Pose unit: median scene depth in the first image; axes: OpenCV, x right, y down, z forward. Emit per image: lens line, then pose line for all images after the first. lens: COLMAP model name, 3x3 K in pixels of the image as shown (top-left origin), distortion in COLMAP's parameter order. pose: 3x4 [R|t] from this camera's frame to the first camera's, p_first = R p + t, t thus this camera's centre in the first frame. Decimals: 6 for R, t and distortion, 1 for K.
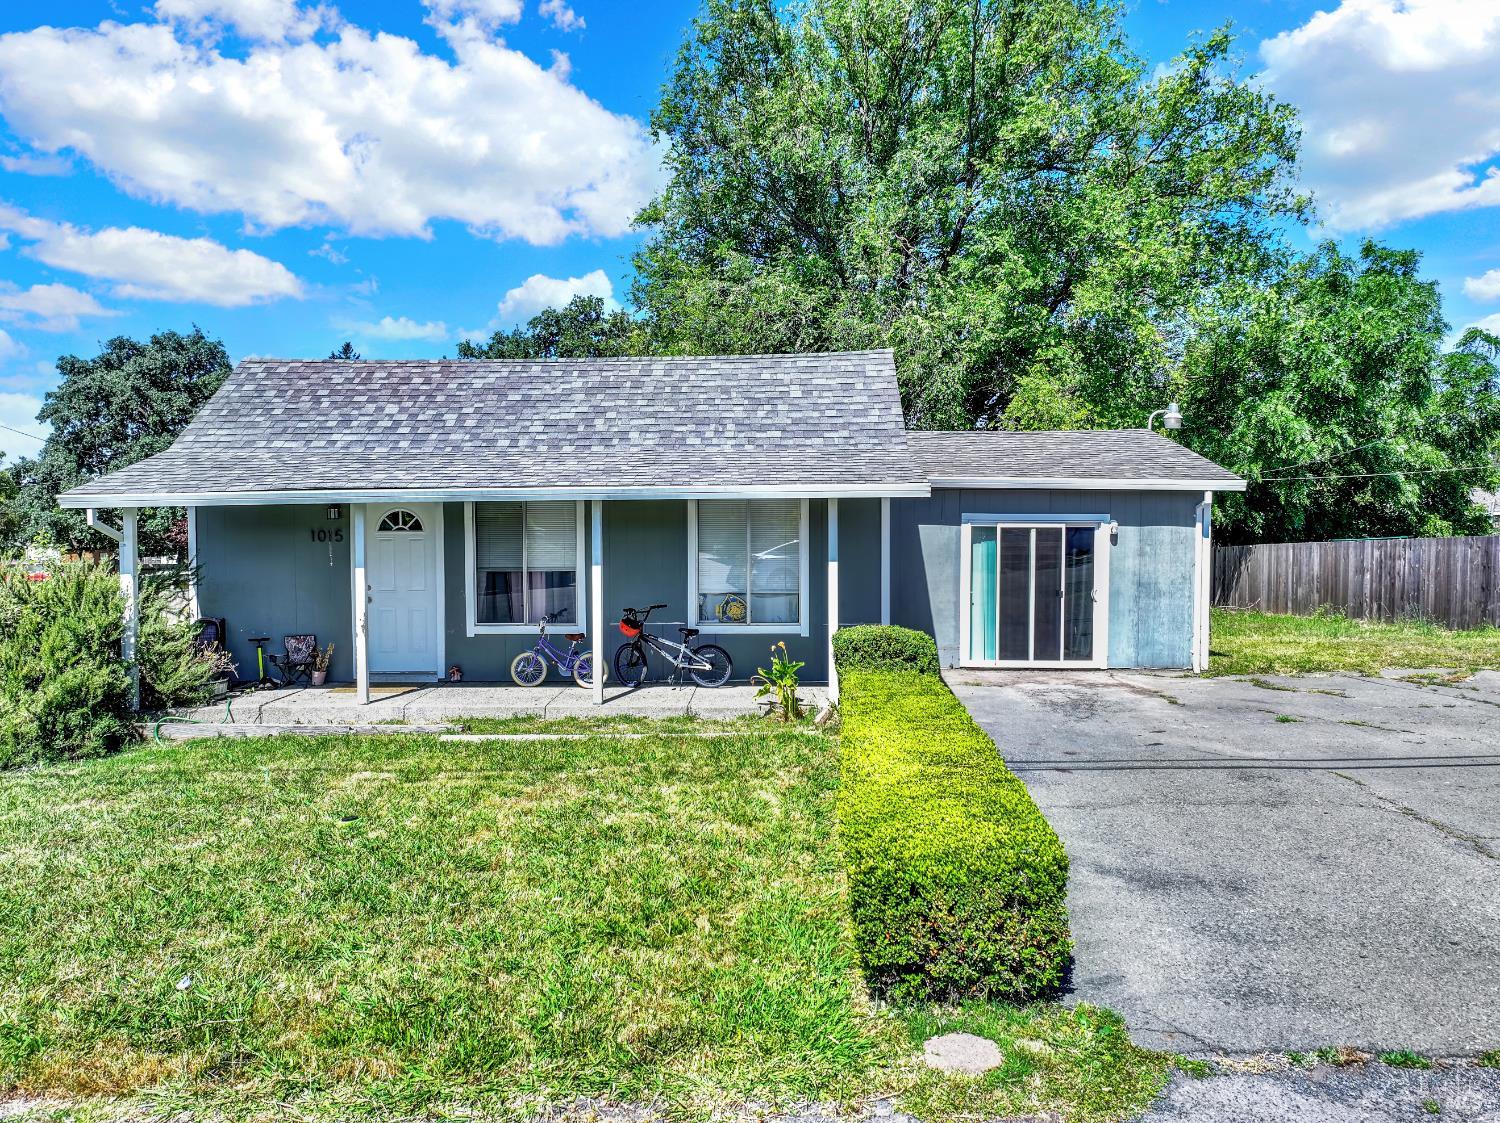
lens RADIAL K [[1050.0, 0, 755.3], [0, 1050.0, 557.5], [0, 0, 1]] dist [0.019773, 0.000489]
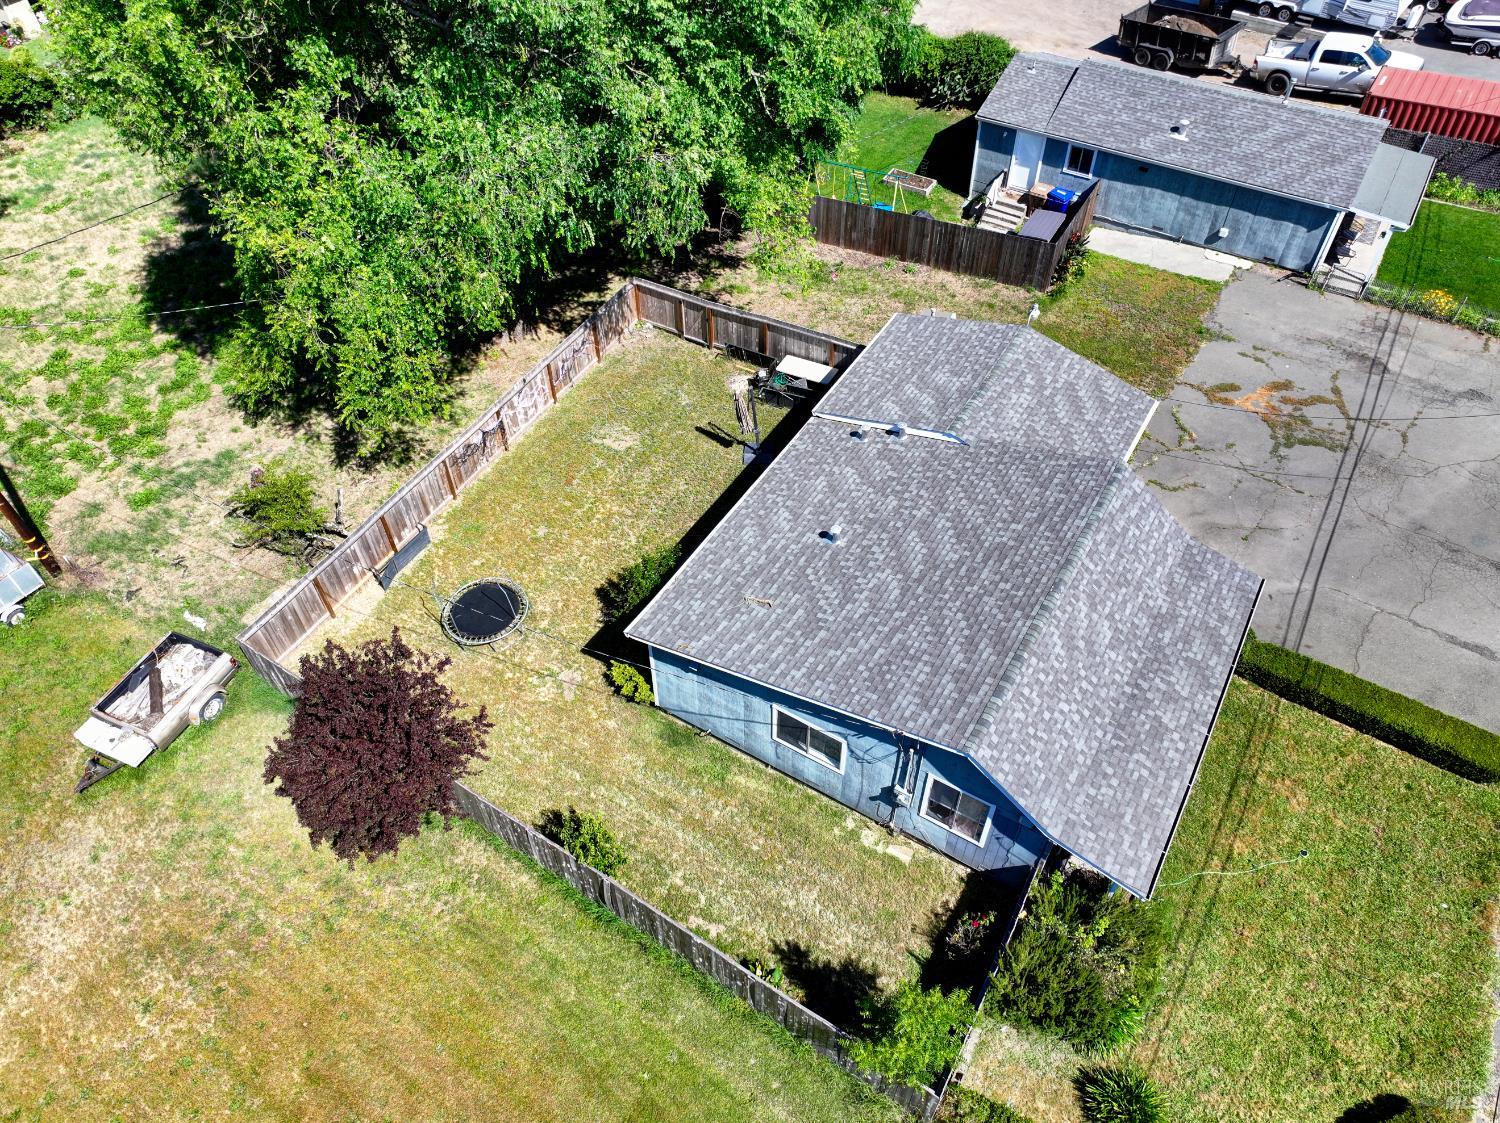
lens RADIAL K [[1039.3, 0, 755.8], [0, 1039.3, 557.1], [0, 0, 1]] dist [-0.000379, 0.018312]
pose [[0.491031, -0.655798, 0.573426, -1.364142], [0.043728, 0.675972, 0.735629, -1.506593], [-0.870044, -0.336142, 0.360600, 0.954909]]
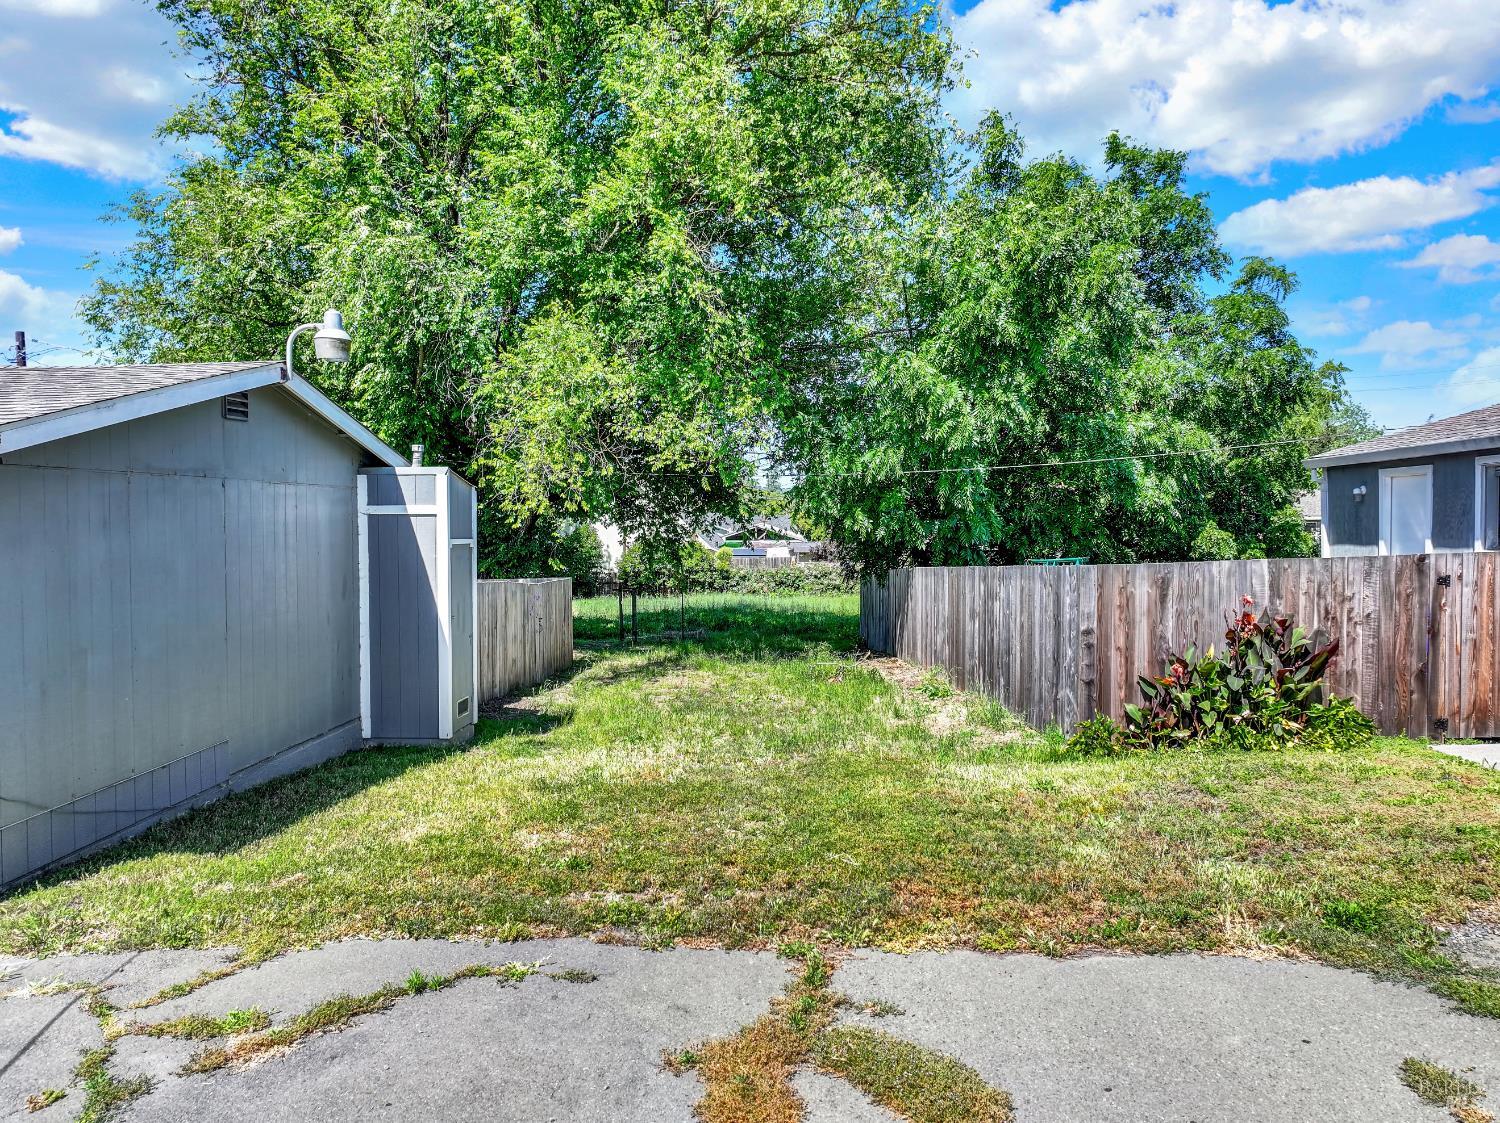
lens RADIAL K [[1075.3, 0, 840.5], [0, 1075.3, 559.9], [0, 0, 1]] dist [0.002424, 0.000730]
pose [[0.998800, -0.008924, 0.048165, 0.879381], [0.009163, 0.999947, -0.004746, -0.034296], [-0.048120, 0.005181, 0.998828, 0.711382]]
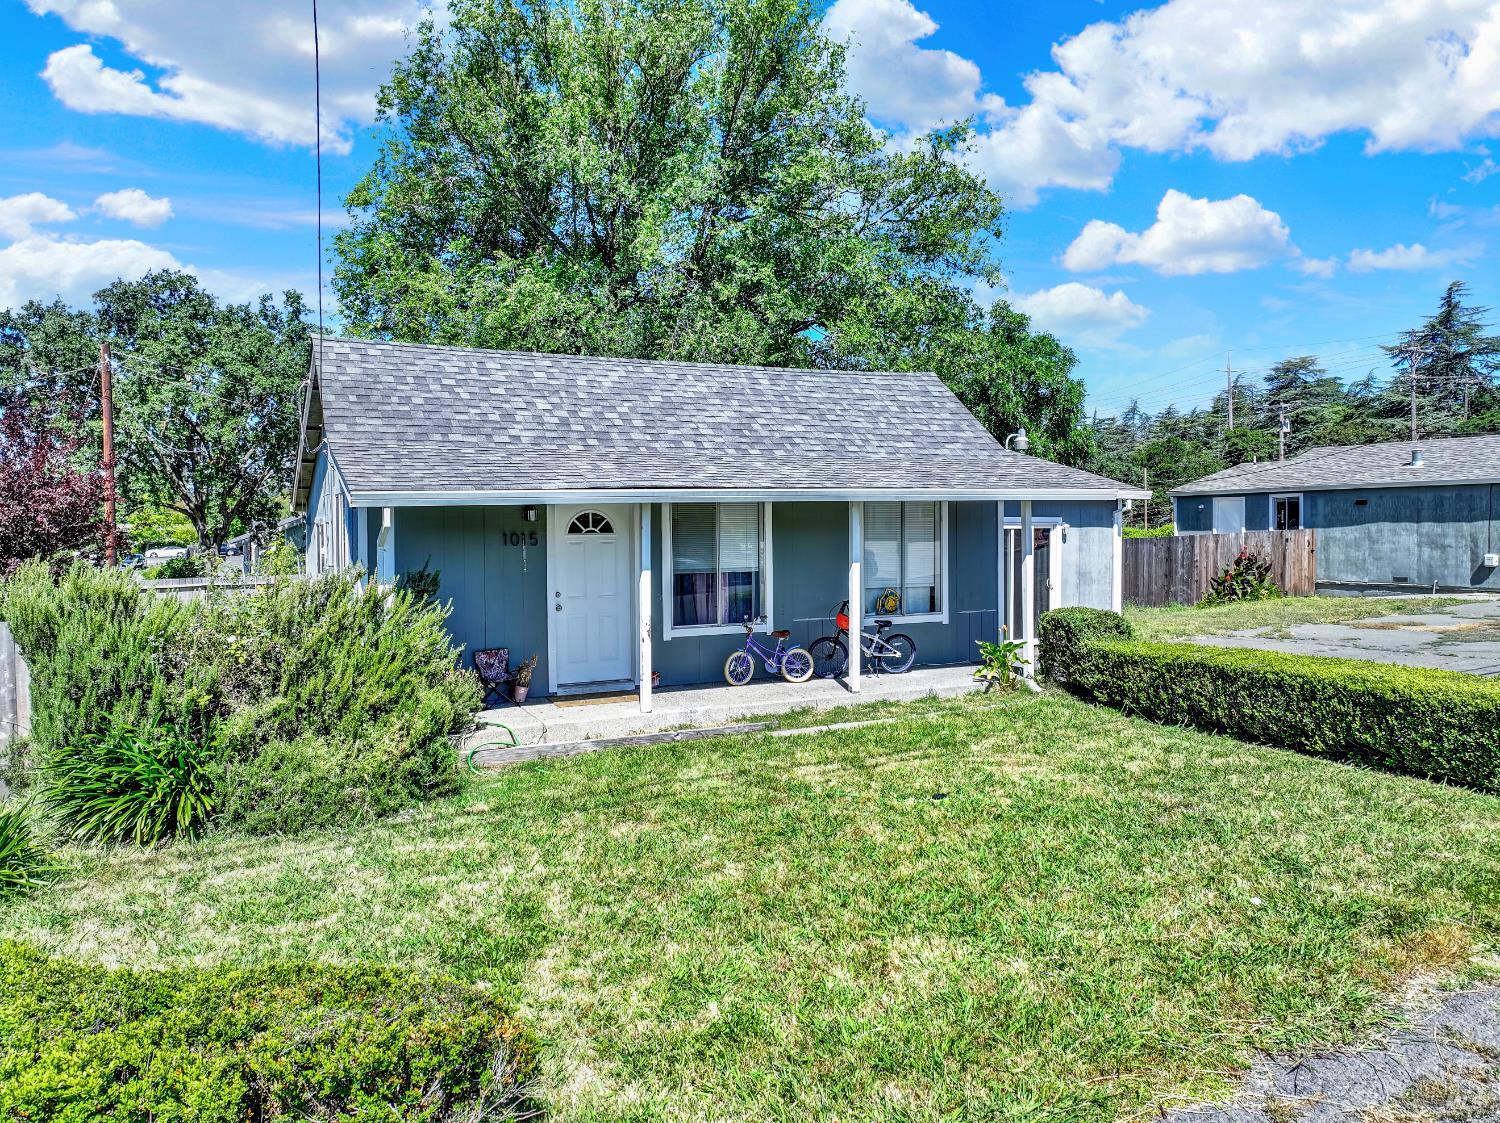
lens RADIAL K [[1046.2, 0, 757.9], [0, 1046.2, 564.7], [0, 0, 1]] dist [0.007963, 0.004115]
pose [[0.882722, -0.020620, 0.469442, -0.641900], [0.022511, 0.999745, 0.001585, 0.004990], [-0.469355, 0.009168, 0.882962, 0.093835]]
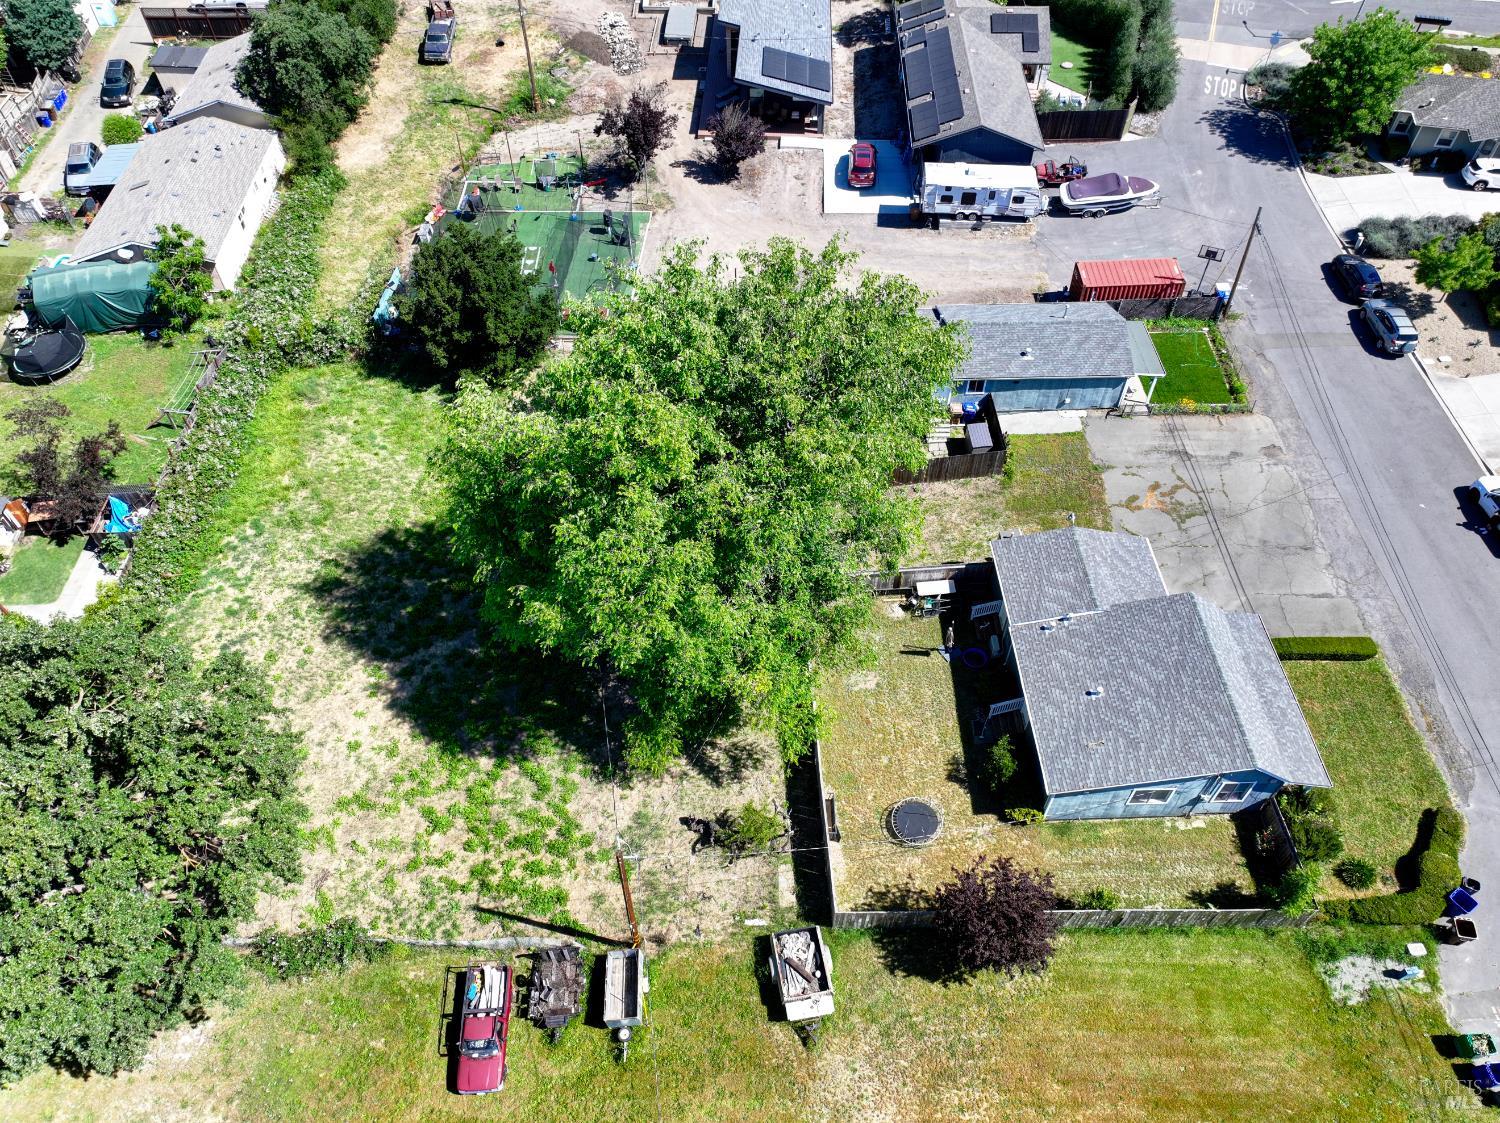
lens RADIAL K [[1045.2, 0, 750.0], [0, 1045.2, 561.5], [0, 0, 1]] dist [-0.011201, 0.030891]
pose [[-0.063632, -0.763111, 0.643127, -2.052659], [0.041370, 0.641862, 0.765703, -3.184219], [-0.997116, 0.075330, -0.009273, 2.696084]]
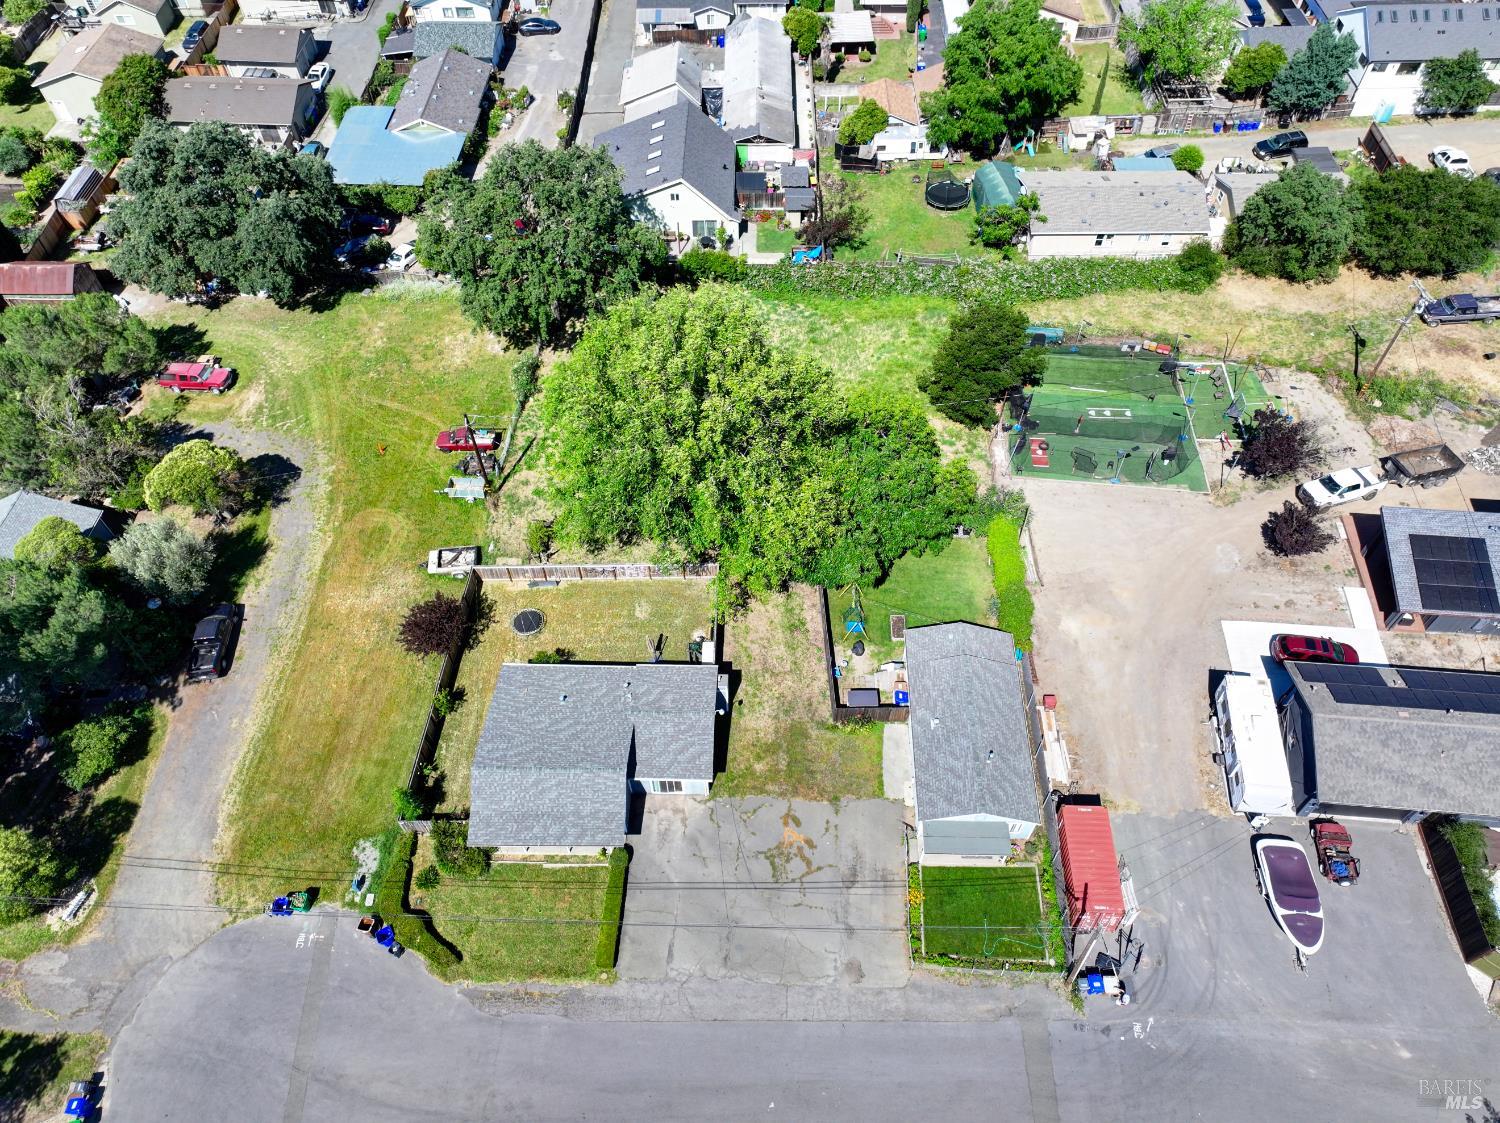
lens RADIAL K [[1039.3, 0, 755.8], [0, 1039.3, 557.1], [0, 0, 1]] dist [-0.000379, 0.018312]
pose [[0.999913, -0.012998, 0.002334, 0.721486], [0.006518, 0.639449, 0.768806, -4.360731], [-0.011485, -0.768723, 0.639478, -1.122505]]
